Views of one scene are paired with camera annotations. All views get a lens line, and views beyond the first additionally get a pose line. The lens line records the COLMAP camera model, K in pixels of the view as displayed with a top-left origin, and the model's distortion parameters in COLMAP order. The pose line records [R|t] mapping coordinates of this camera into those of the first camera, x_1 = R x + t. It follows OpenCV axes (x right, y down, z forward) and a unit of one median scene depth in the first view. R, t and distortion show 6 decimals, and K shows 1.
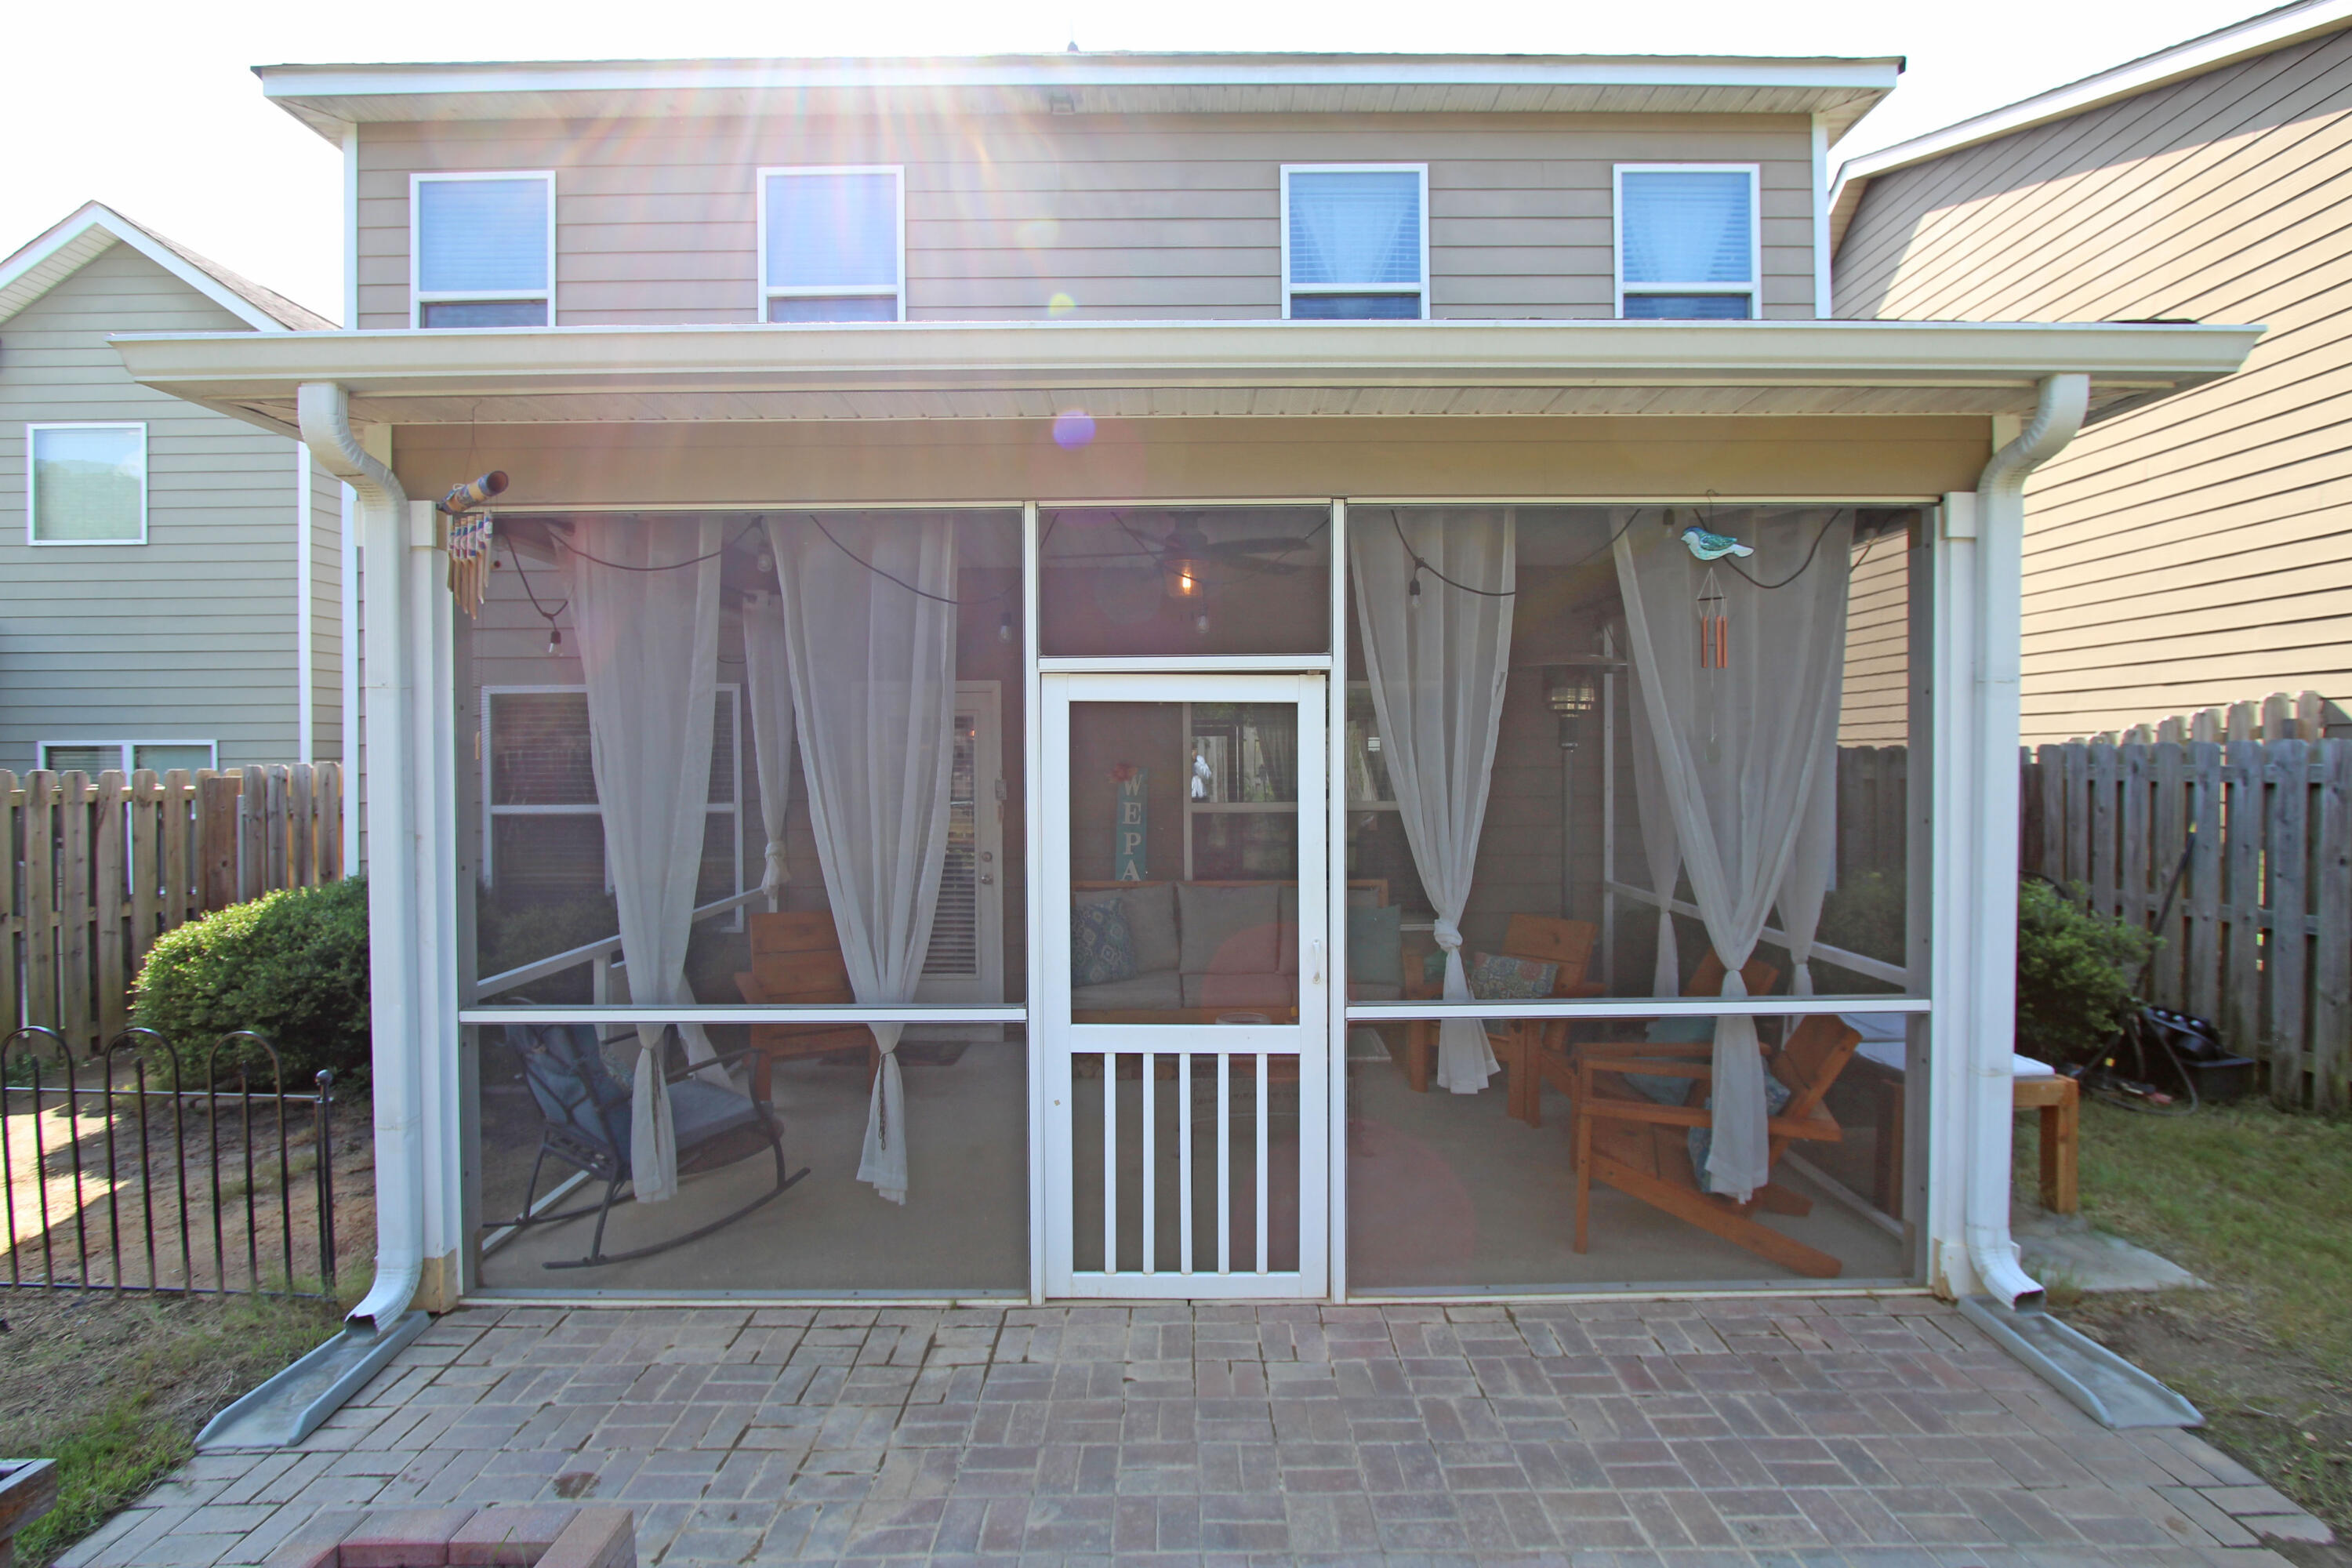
lens RADIAL K [[1083.1, 0, 1192.6], [0, 1083.1, 772.5], [0, 0, 1]] dist [-0.021886, 0.000738]
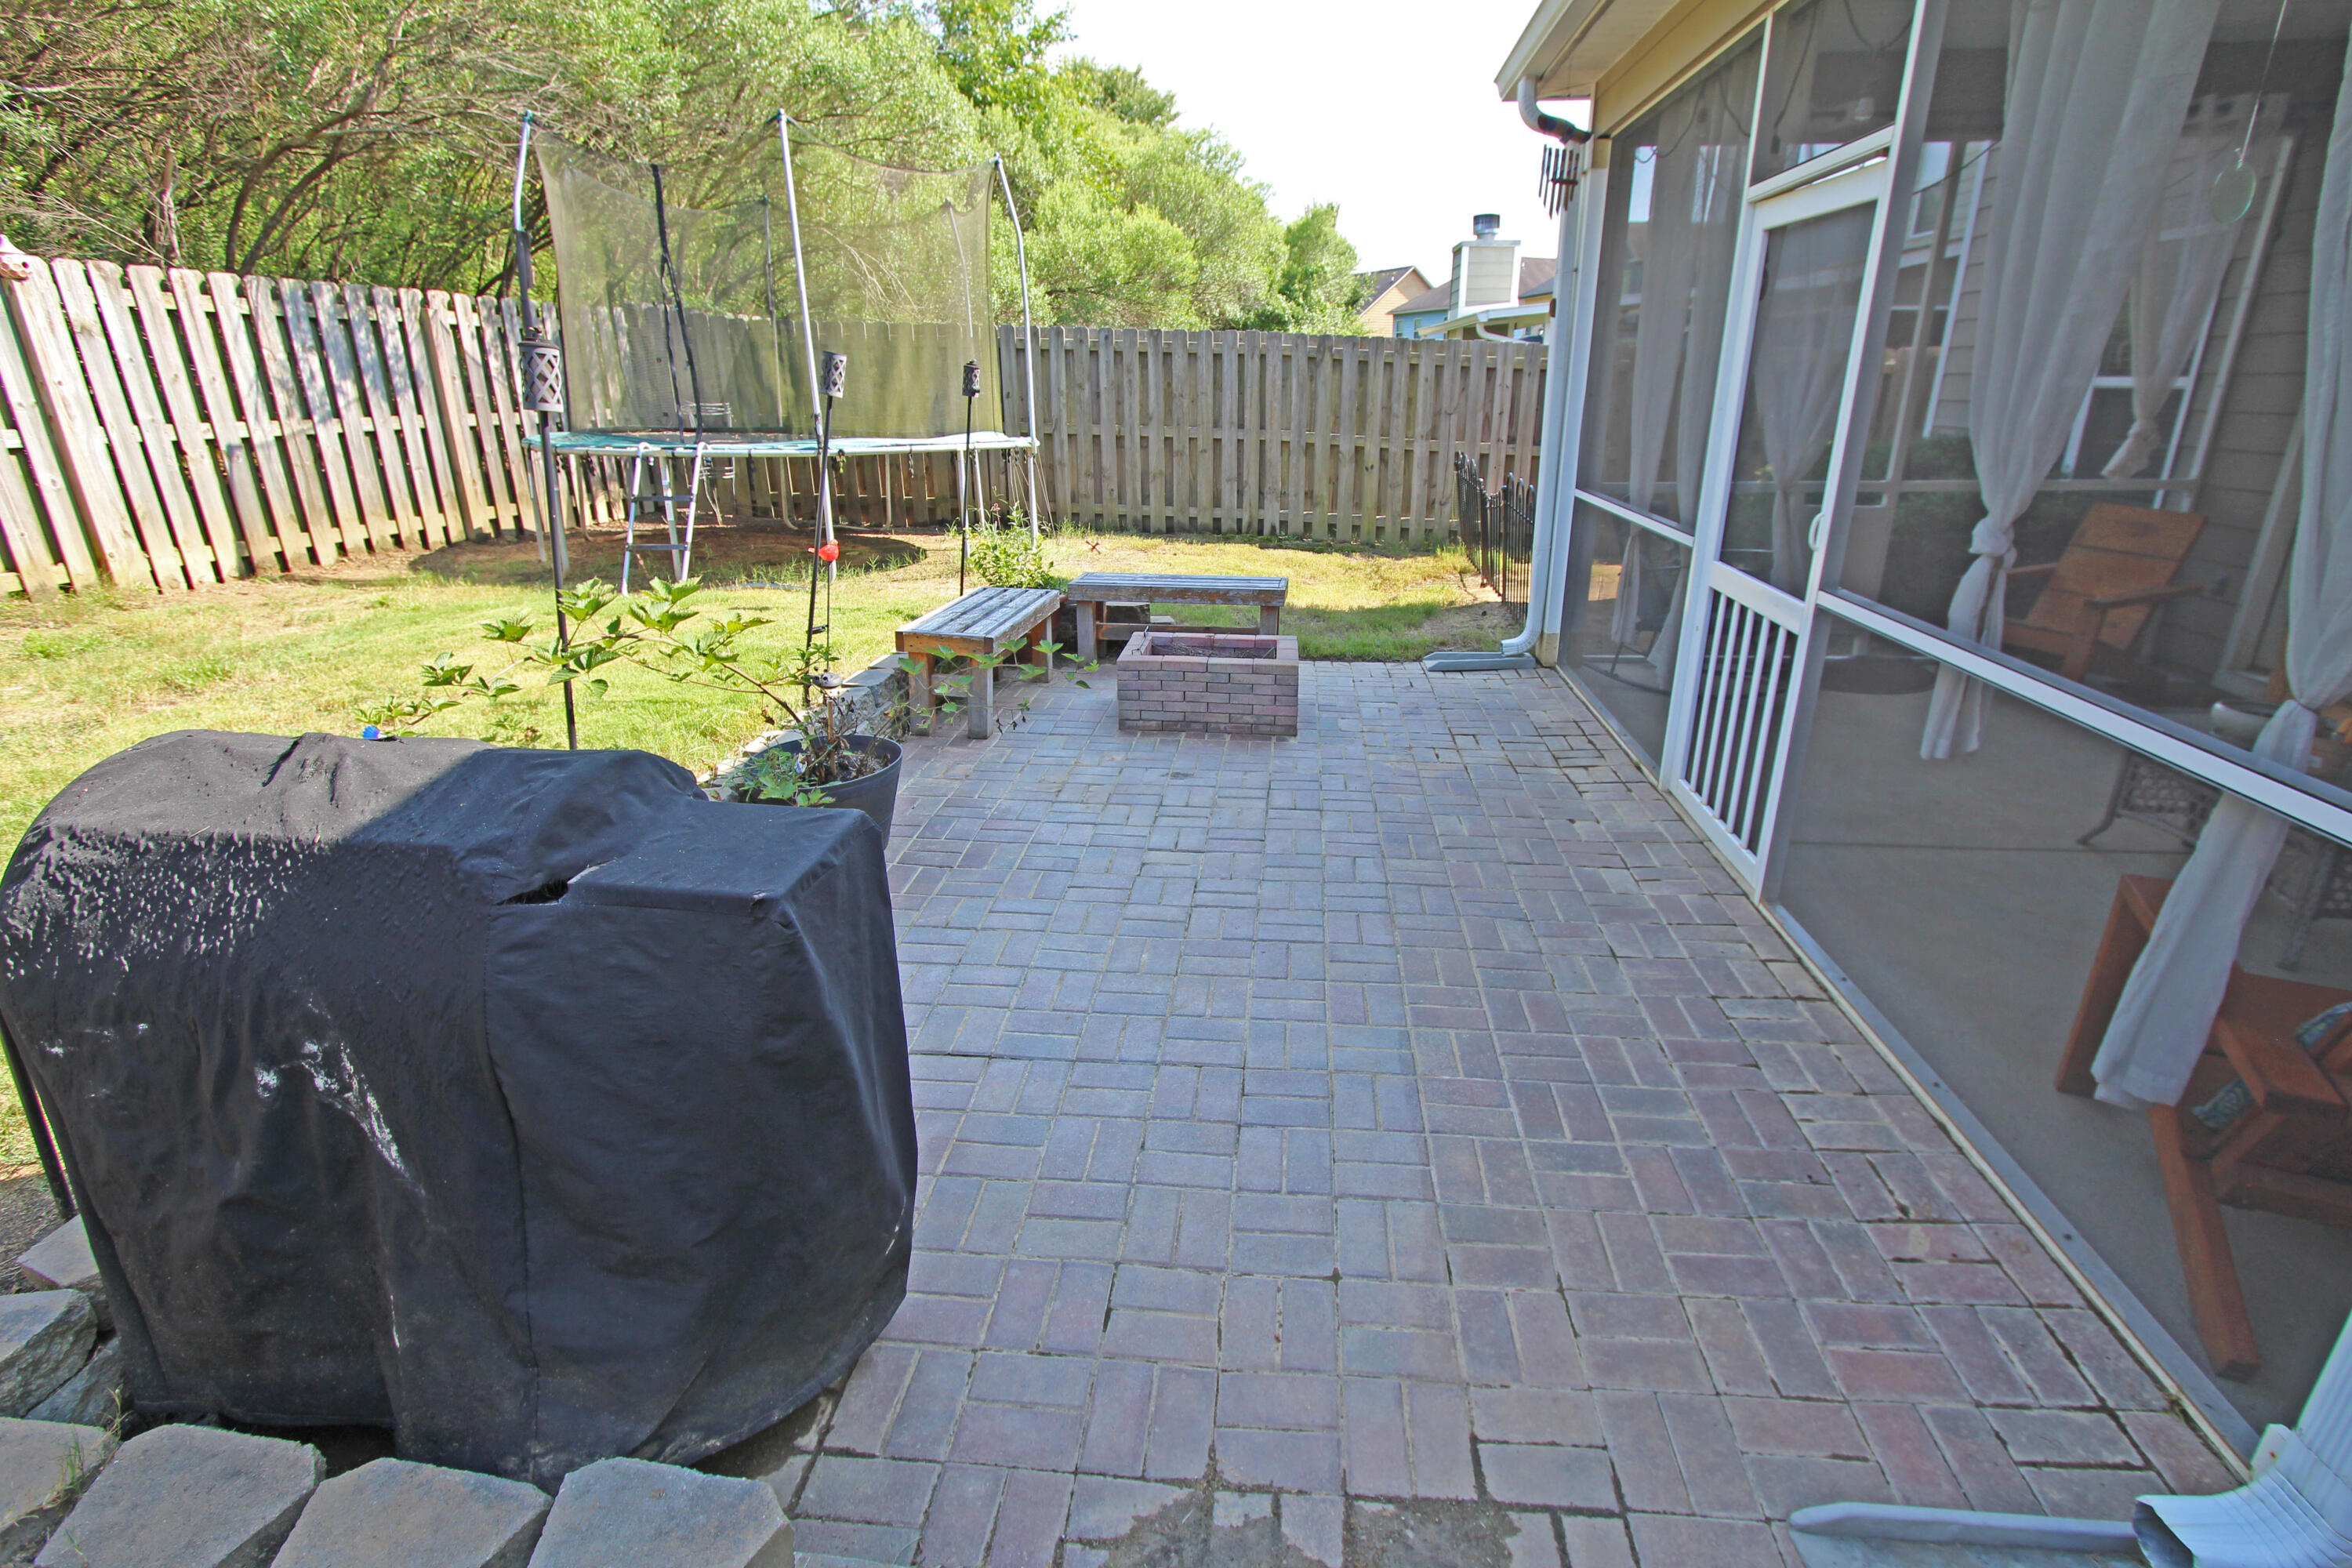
lens RADIAL K [[1083.1, 0, 1195.5], [0, 1083.1, 771.1], [0, 0, 1]] dist [-0.021886, 0.000738]
pose [[-0.097071, 0.347409, -0.932676, 1.053785], [-0.008505, 0.936778, 0.349822, 0.059709], [0.995241, 0.041890, -0.087979, 0.606894]]
